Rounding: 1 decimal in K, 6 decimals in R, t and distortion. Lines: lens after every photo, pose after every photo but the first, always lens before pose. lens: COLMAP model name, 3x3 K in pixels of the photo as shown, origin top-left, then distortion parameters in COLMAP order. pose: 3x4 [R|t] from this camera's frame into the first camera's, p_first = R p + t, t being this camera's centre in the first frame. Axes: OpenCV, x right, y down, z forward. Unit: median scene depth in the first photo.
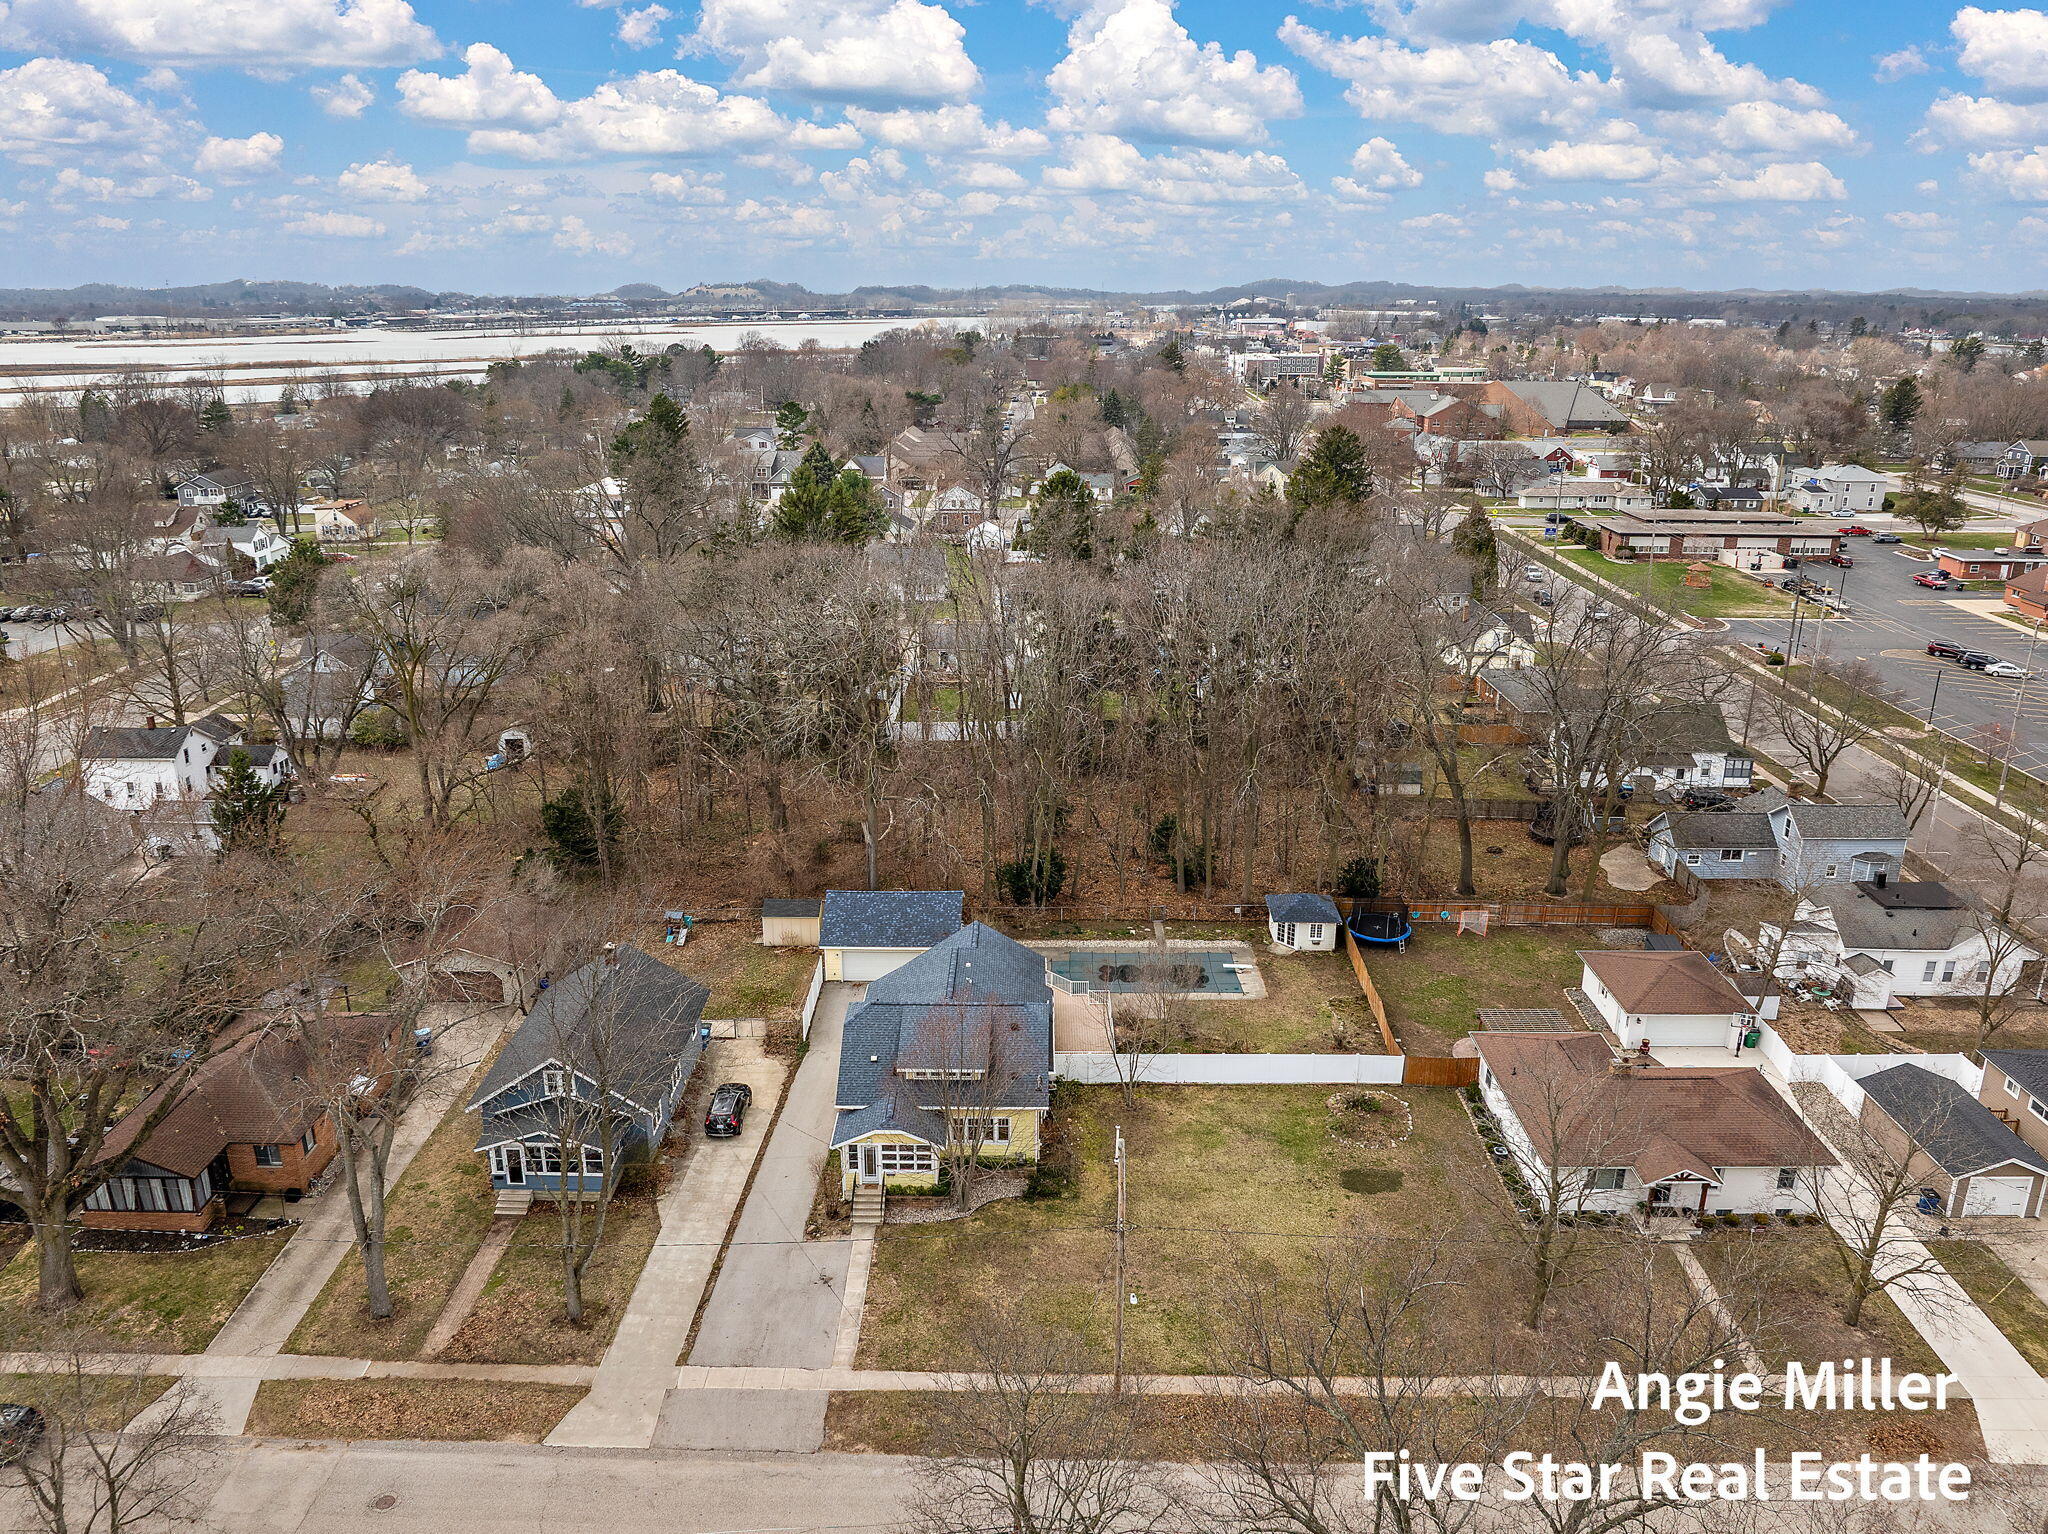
lens RADIAL K [[1455.9, 0, 1024.0], [0, 1455.9, 767.0], [0, 0, 1]] dist [-0.044093, 0.001611]
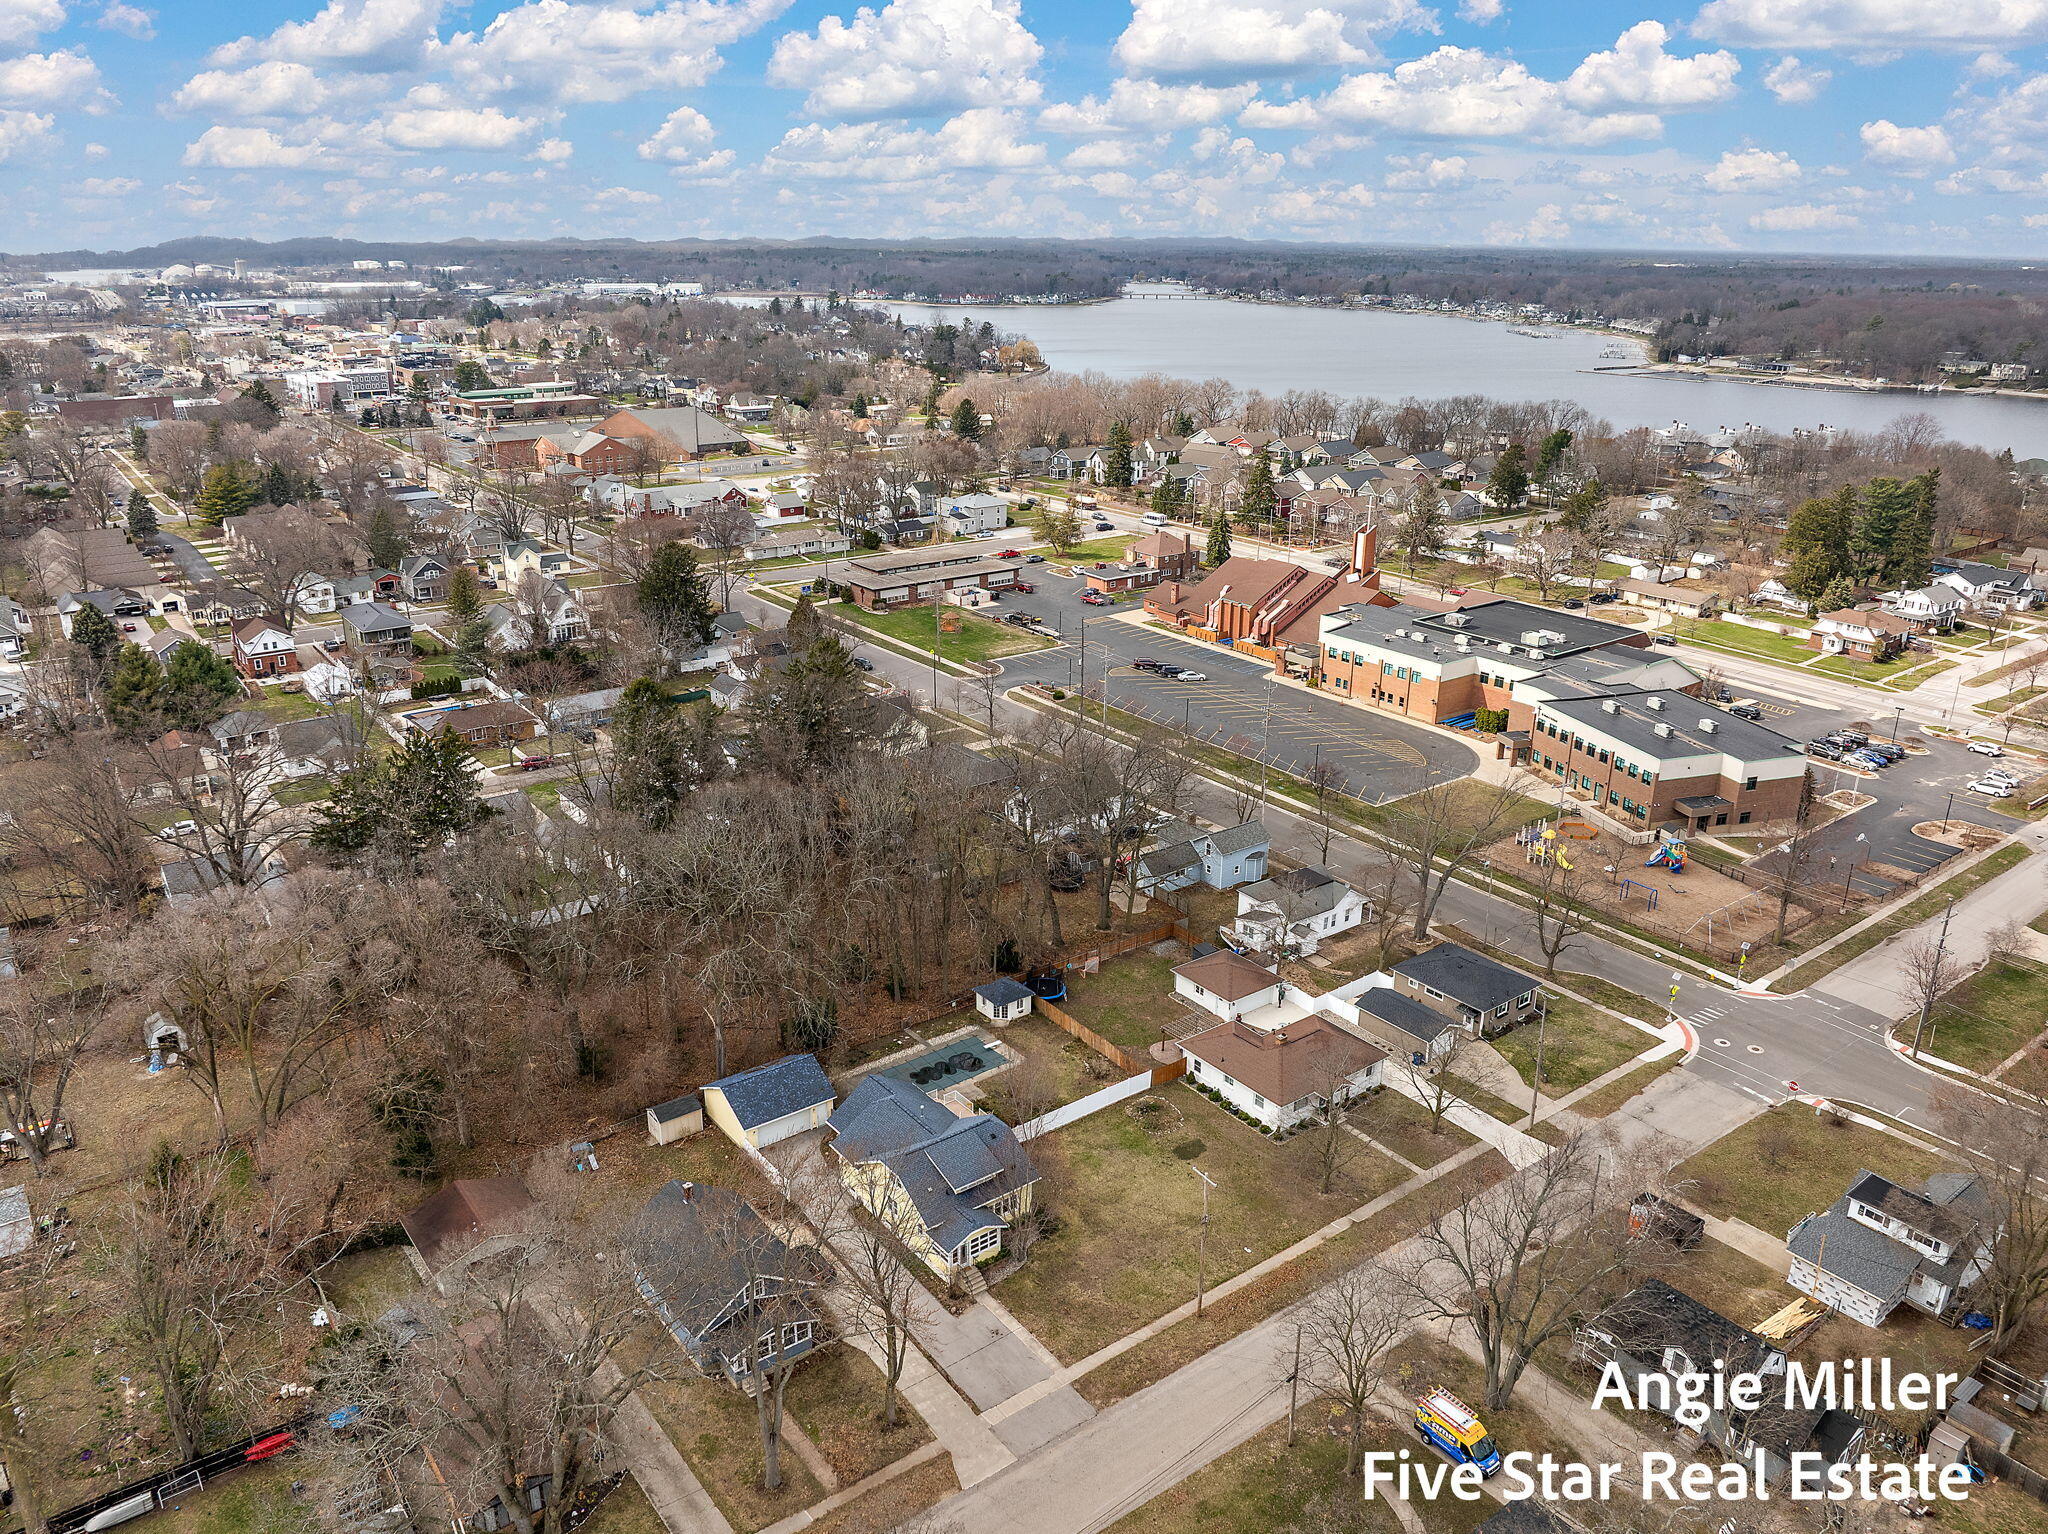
lens RADIAL K [[1455.9, 0, 1024.0], [0, 1455.9, 767.0], [0, 0, 1]] dist [-0.044093, 0.001611]
pose [[0.790110, -0.203125, 0.578331, -0.598977], [0.186315, 0.978440, 0.089112, -0.252757], [-0.583963, 0.037344, 0.810921, -0.206635]]
